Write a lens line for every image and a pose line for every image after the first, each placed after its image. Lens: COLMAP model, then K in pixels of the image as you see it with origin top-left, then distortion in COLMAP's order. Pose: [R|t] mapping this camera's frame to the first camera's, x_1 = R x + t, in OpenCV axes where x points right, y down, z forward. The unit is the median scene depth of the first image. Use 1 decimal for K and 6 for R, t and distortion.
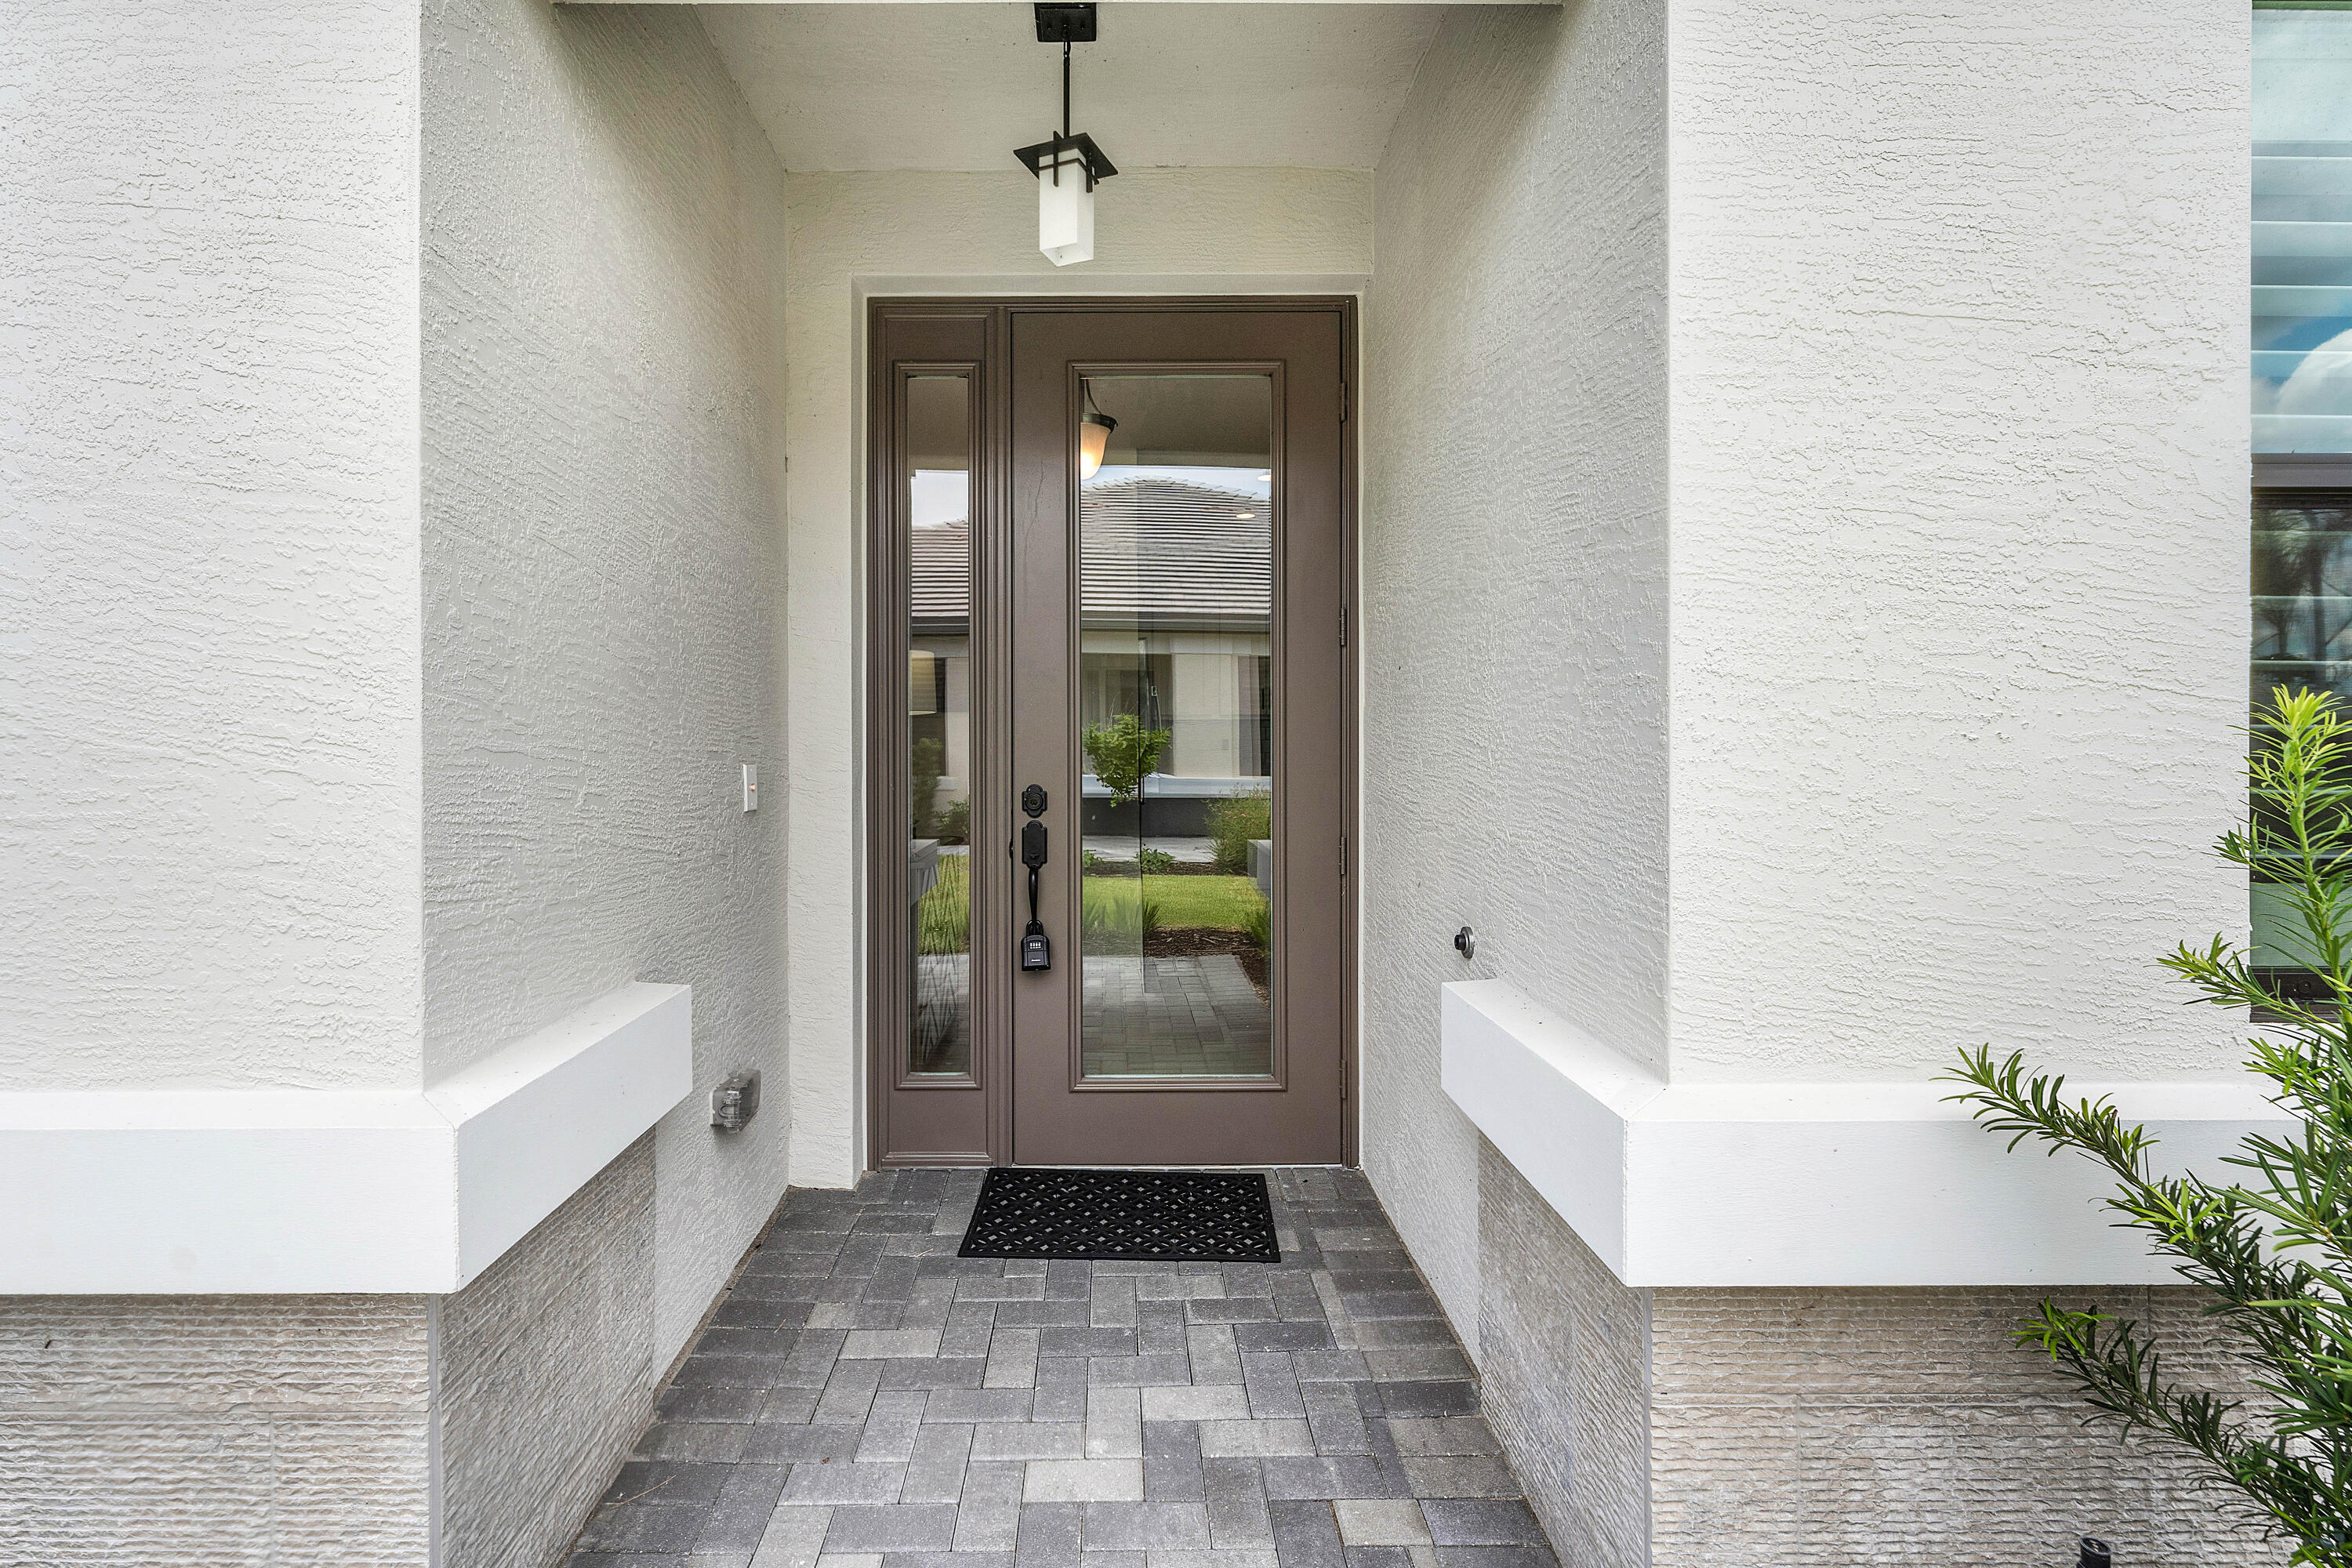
lens RADIAL K [[1058.5, 0, 1175.3], [0, 1058.5, 743.1], [0, 0, 1]] dist [0.000028, -0.000028]
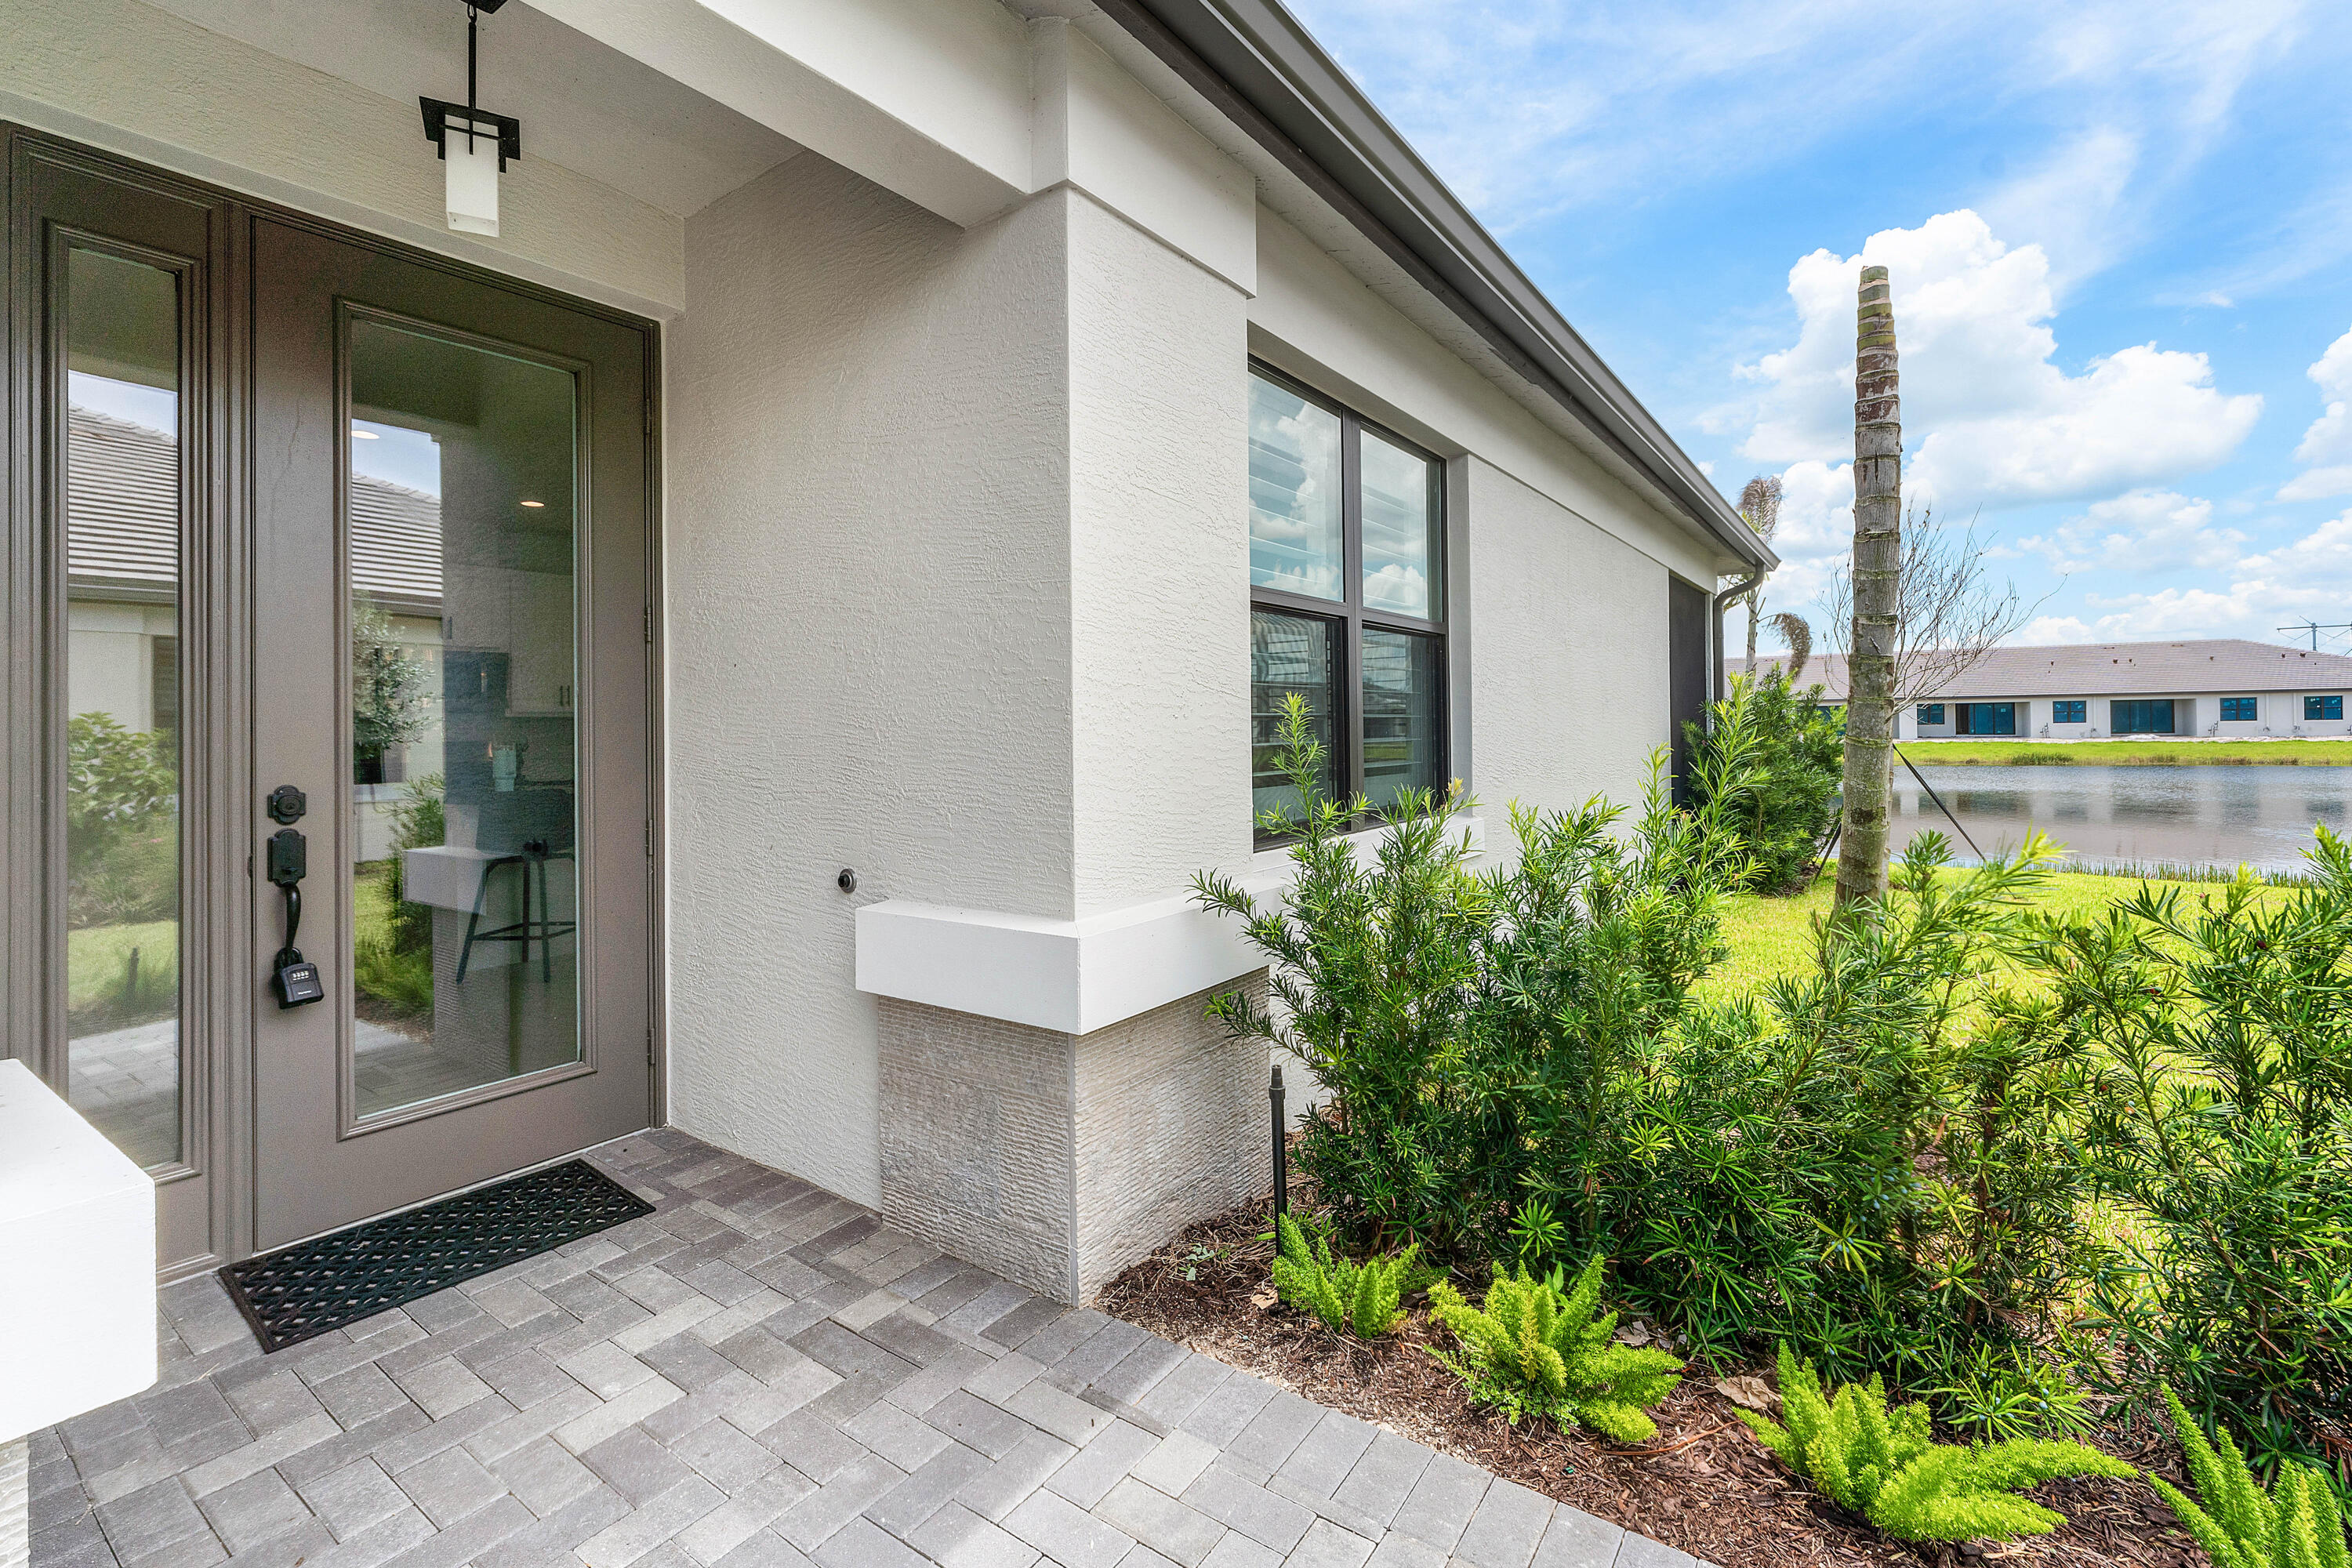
lens RADIAL K [[1036.6, 0, 1186.2], [0, 1036.6, 738.6], [0, 0, 1]] dist [-0.000851, 0.000192]
pose [[0.581693, -0.015299, 0.813265, -0.510084], [0.021276, 0.999767, 0.003589, 0.018881], [-0.813130, 0.015215, 0.581883, -0.074550]]
